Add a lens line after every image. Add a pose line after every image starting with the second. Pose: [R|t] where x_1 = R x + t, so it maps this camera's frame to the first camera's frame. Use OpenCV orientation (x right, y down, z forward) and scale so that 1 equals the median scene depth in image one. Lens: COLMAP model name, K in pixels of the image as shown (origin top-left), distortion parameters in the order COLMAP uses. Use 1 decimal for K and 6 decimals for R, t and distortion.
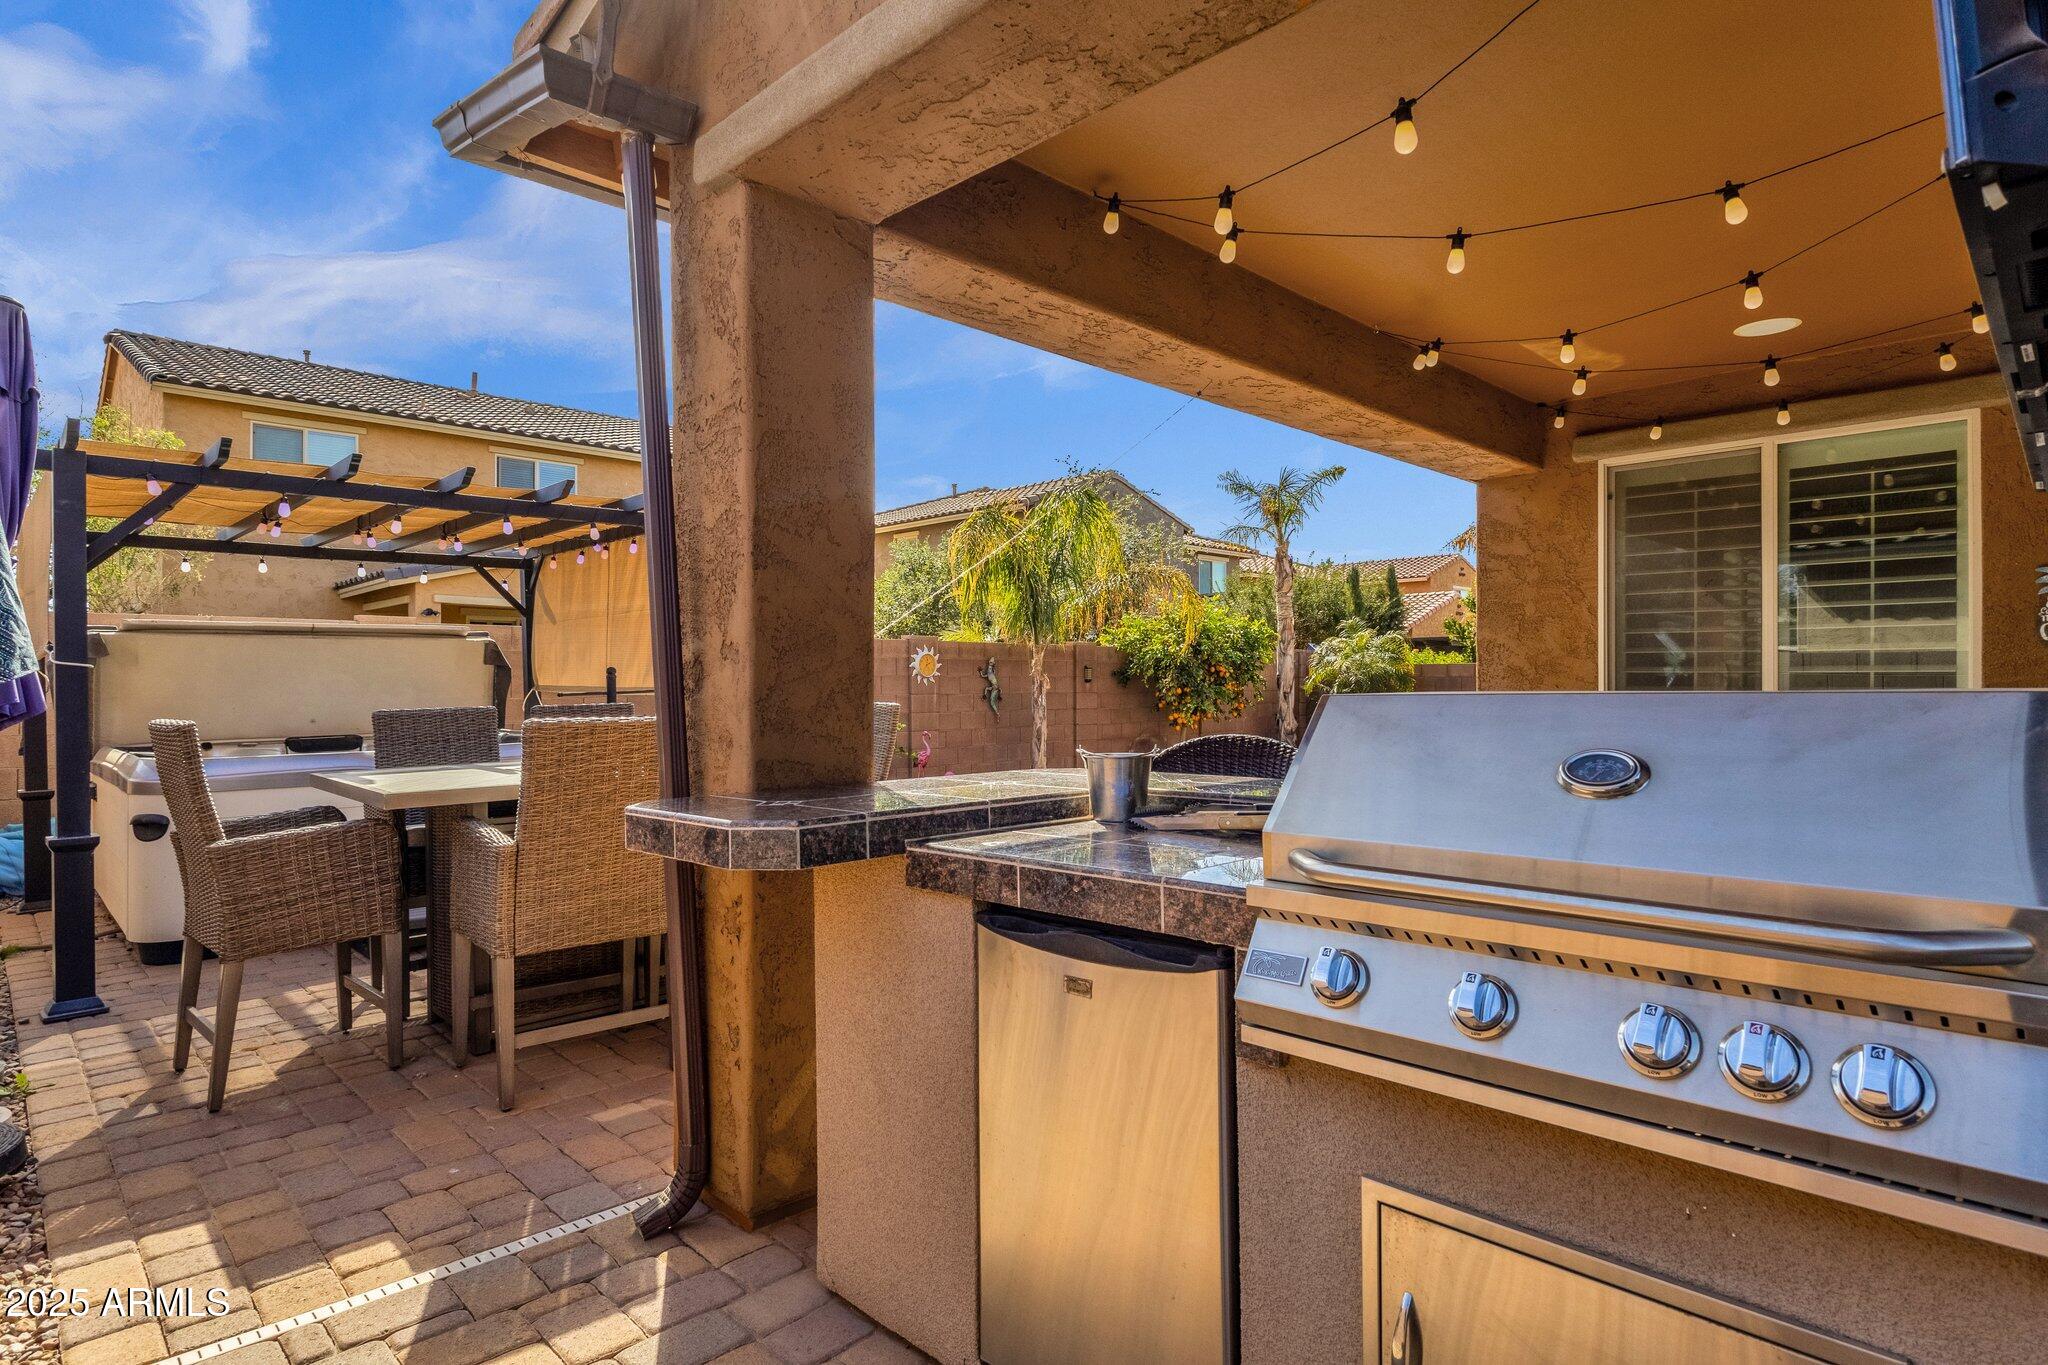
lens RADIAL K [[1082.1, 0, 1024.0], [0, 1082.1, 682.5], [0, 0, 1]] dist [0.000056, -0.000902]
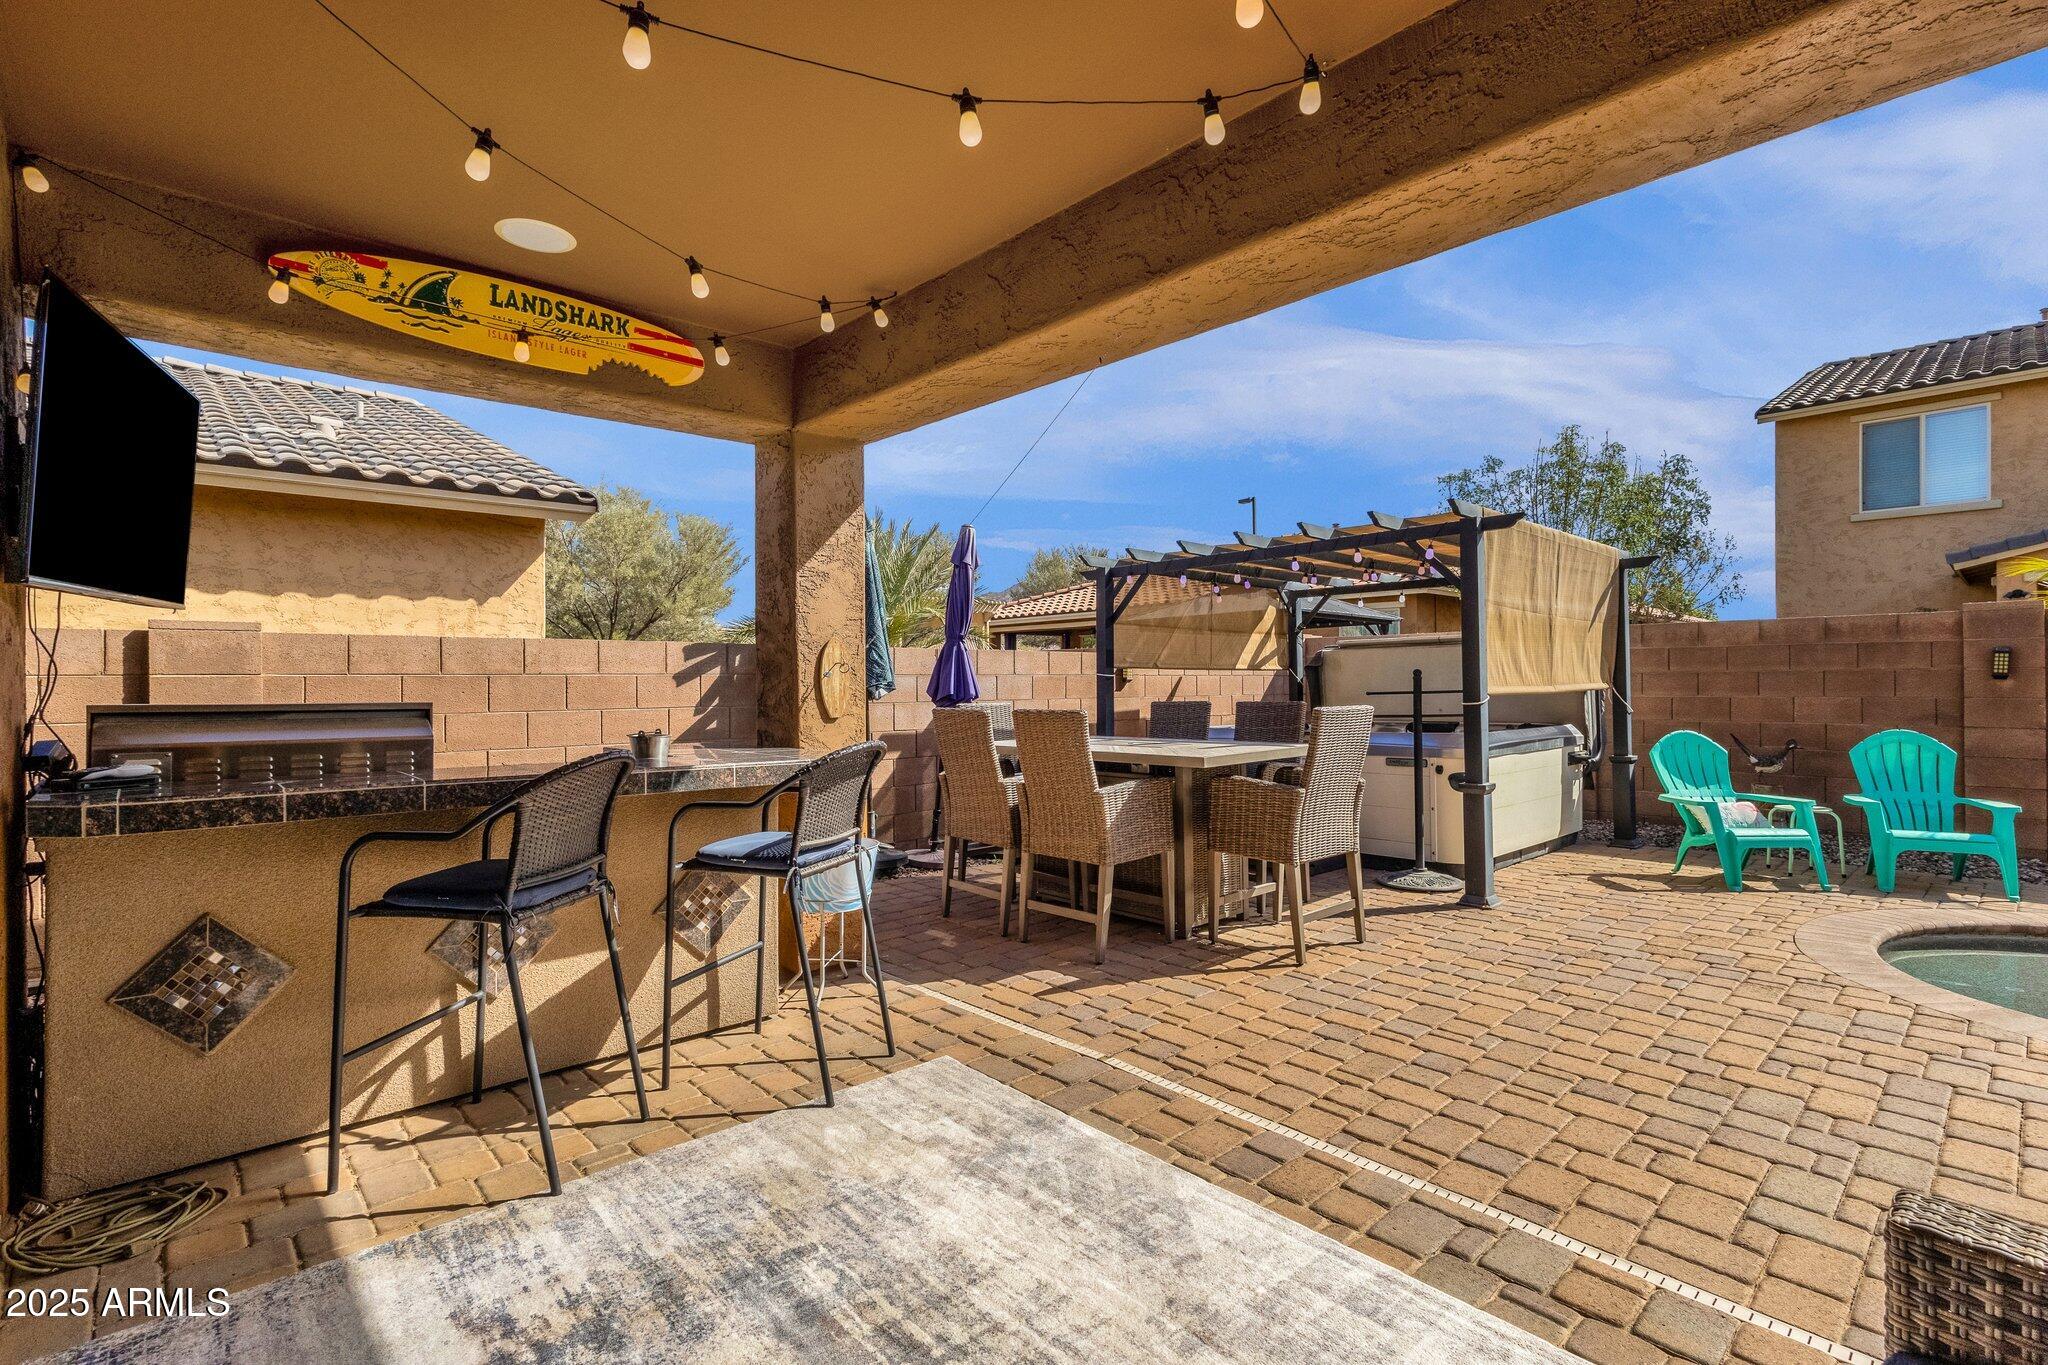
lens RADIAL K [[943.1, 0, 1024.0], [0, 943.1, 682.5], [0, 0, 1]] dist [0.003219, 0.000062]
pose [[-0.026464, 0.005204, -0.999636, 0.249721], [0.004751, 0.999976, 0.005080, -0.002685], [0.999638, -0.004615, -0.026488, 0.264042]]
